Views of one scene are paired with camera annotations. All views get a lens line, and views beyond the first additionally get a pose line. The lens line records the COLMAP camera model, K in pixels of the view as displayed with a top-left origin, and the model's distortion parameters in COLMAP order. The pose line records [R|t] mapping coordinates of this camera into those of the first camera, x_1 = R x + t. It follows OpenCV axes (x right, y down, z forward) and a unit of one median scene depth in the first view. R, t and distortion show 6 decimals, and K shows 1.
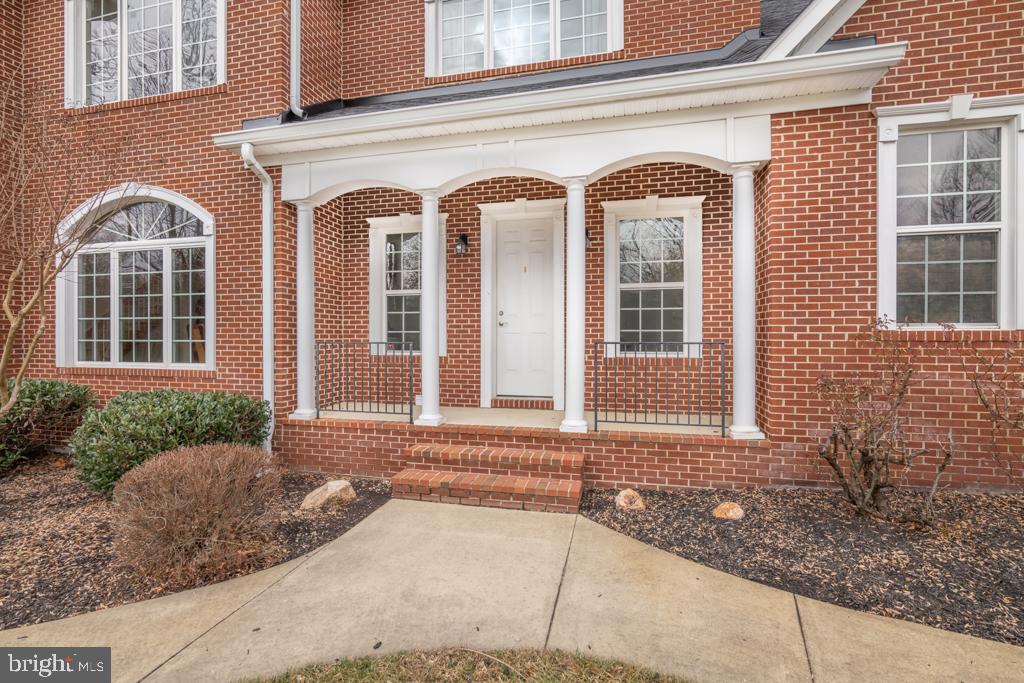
lens RADIAL K [[480.9, 0, 515.5], [0, 480.9, 338.8], [0, 0, 1]] dist [-0.001815, -0.000536]
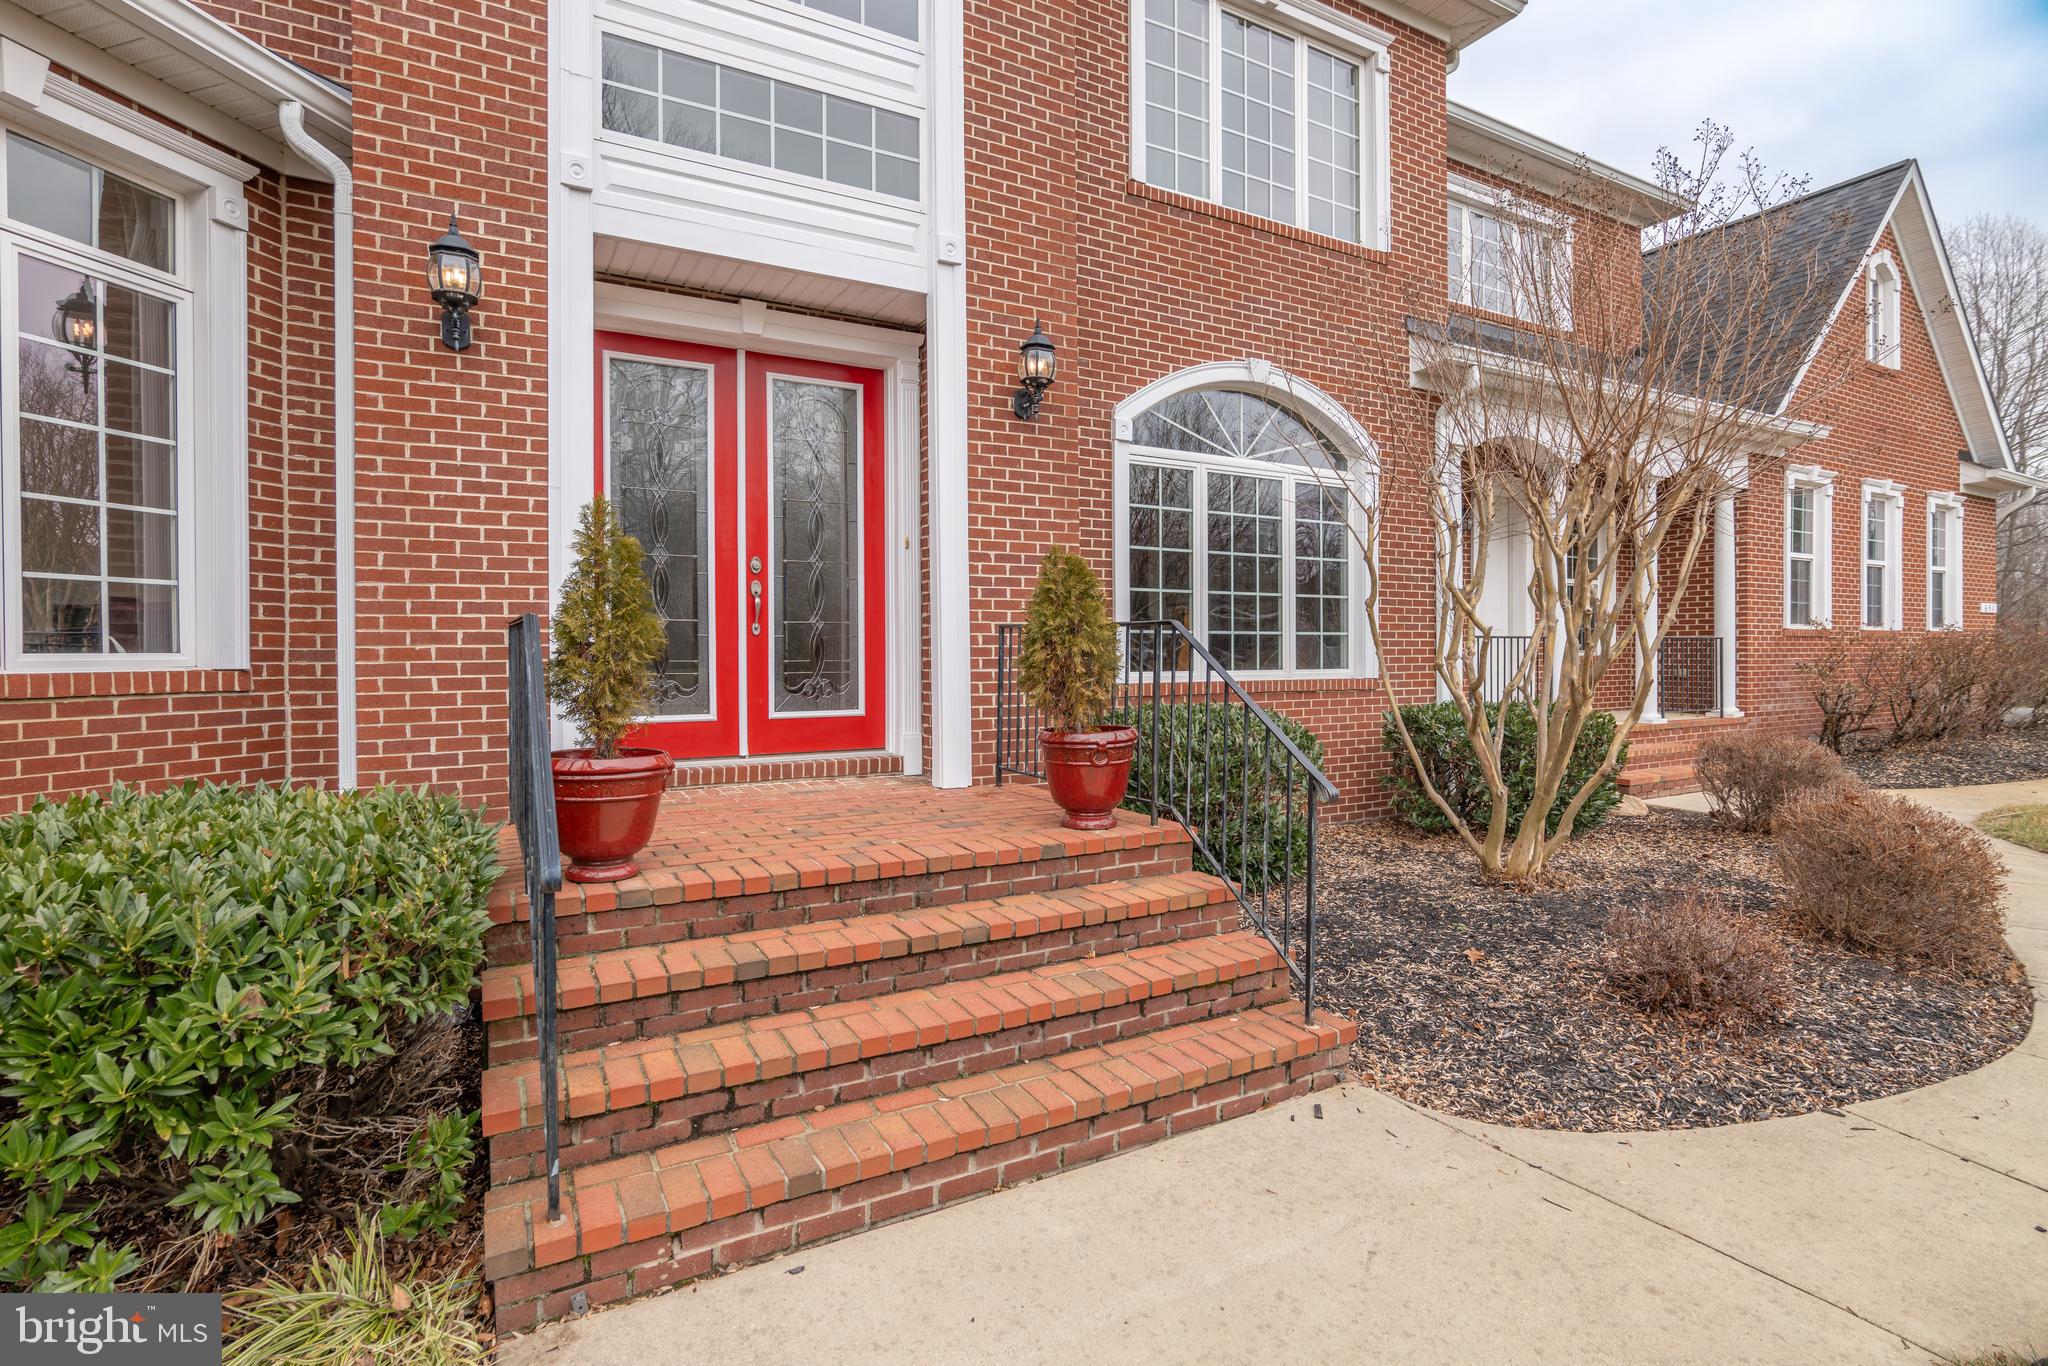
lens RADIAL K [[961.7, 0, 1031.0], [0, 961.7, 677.6], [0, 0, 1]] dist [-0.001815, -0.000536]
pose [[0.724489, -0.012986, 0.689164, -1.808104], [0.018273, 0.999833, -0.000369, 0.055553], [-0.689044, 0.012861, 0.724605, 0.348300]]
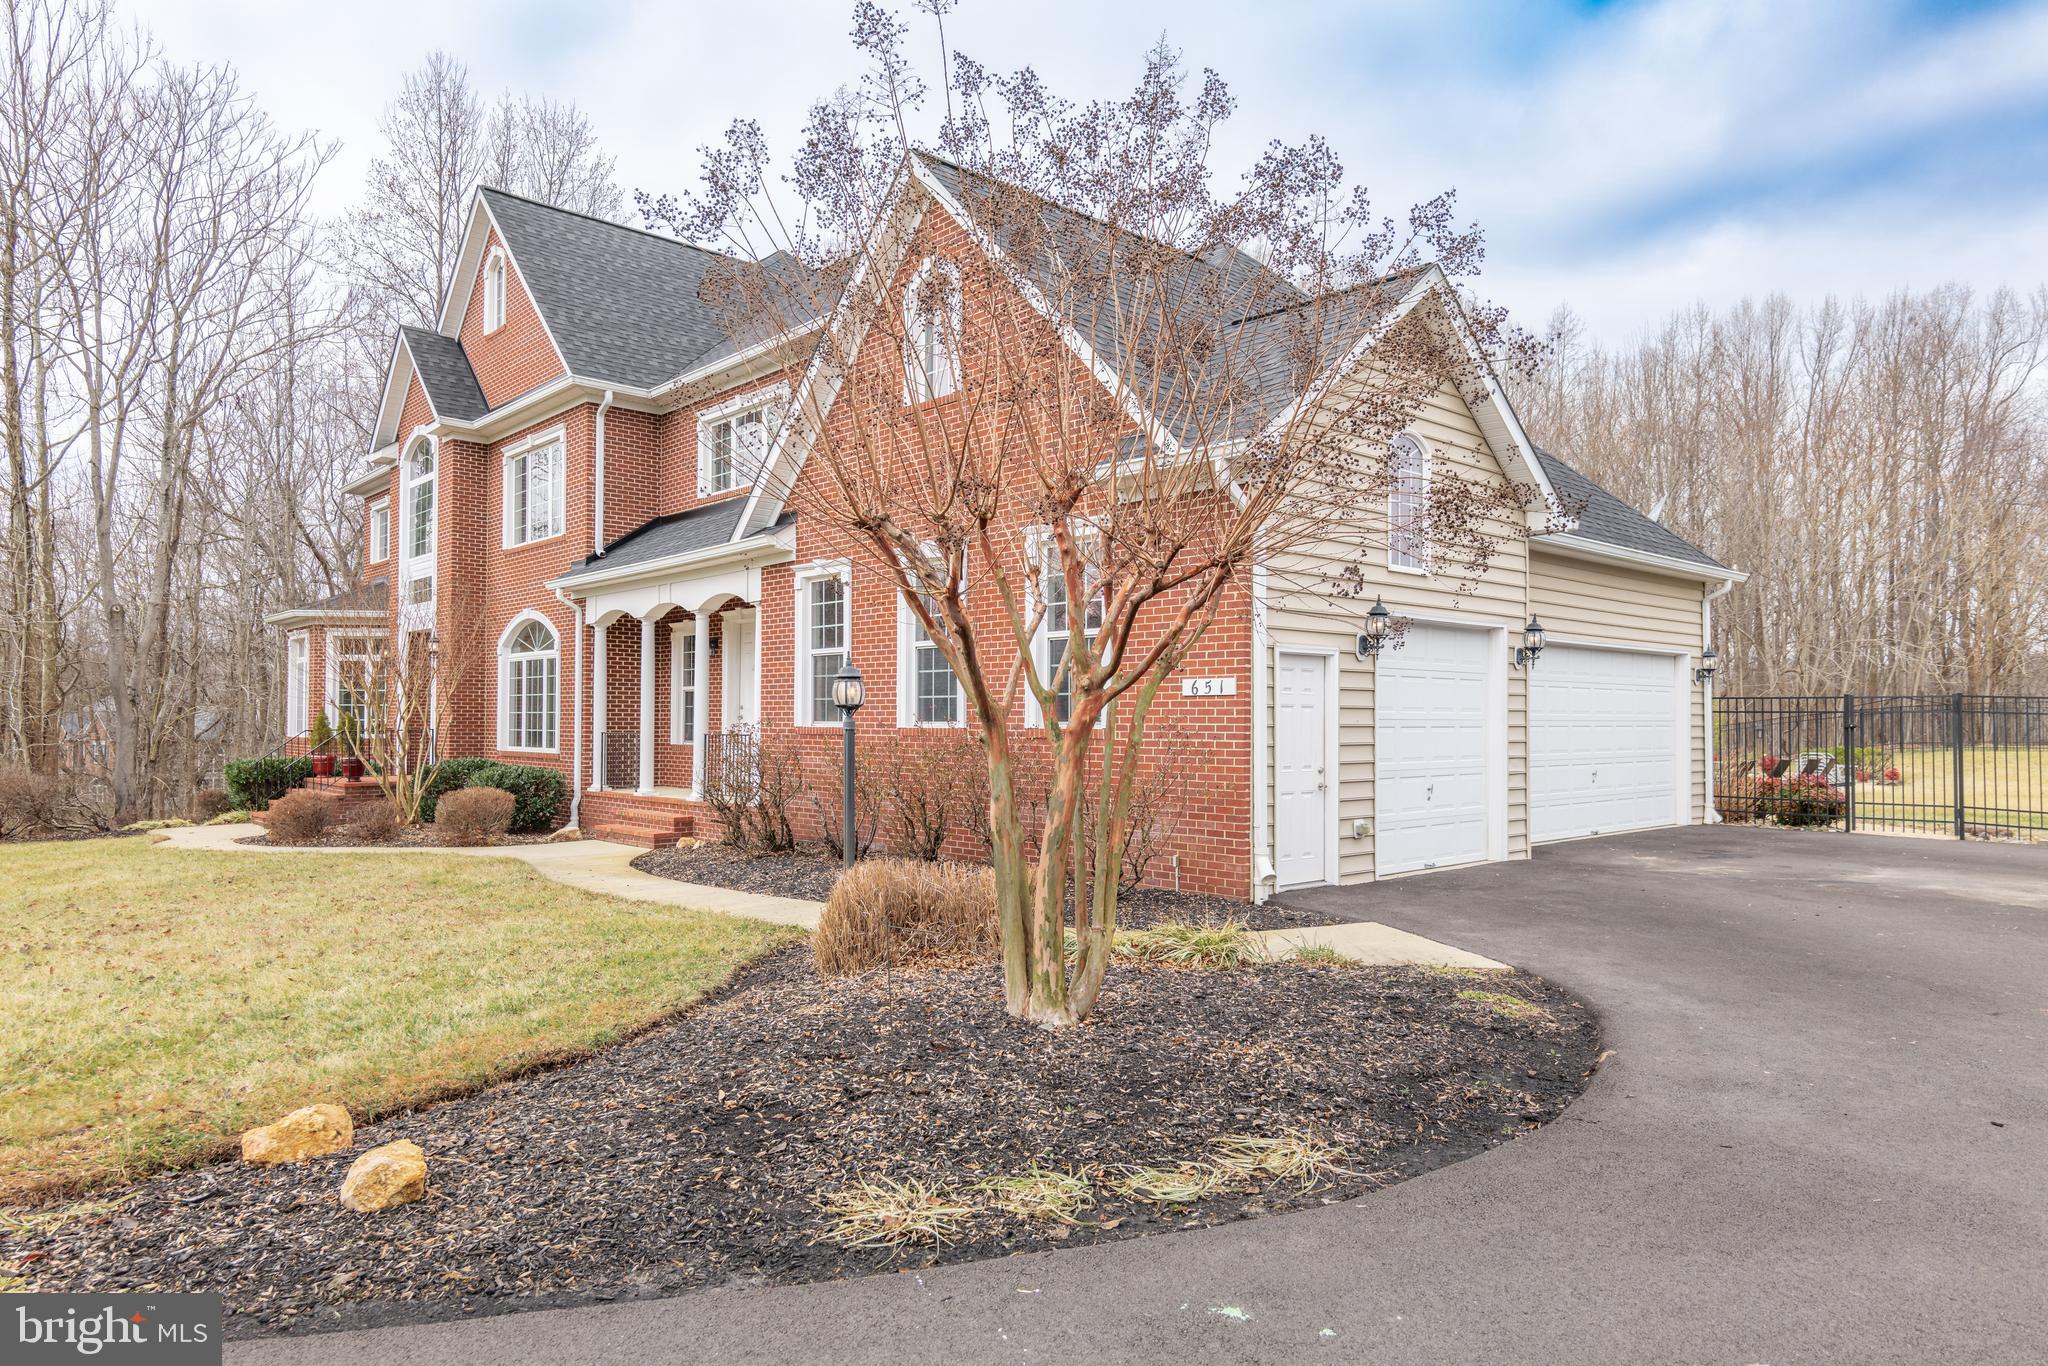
lens RADIAL K [[1280.6, 0, 1024.0], [0, 1280.6, 683.0], [0, 0, 1]] dist [0.000751, 0.000134]
pose [[0.839552, -0.012382, -0.543139, 2.212597], [-0.009075, 0.999281, -0.036808, -0.007644], [0.543204, 0.035831, 0.838836, -1.168696]]
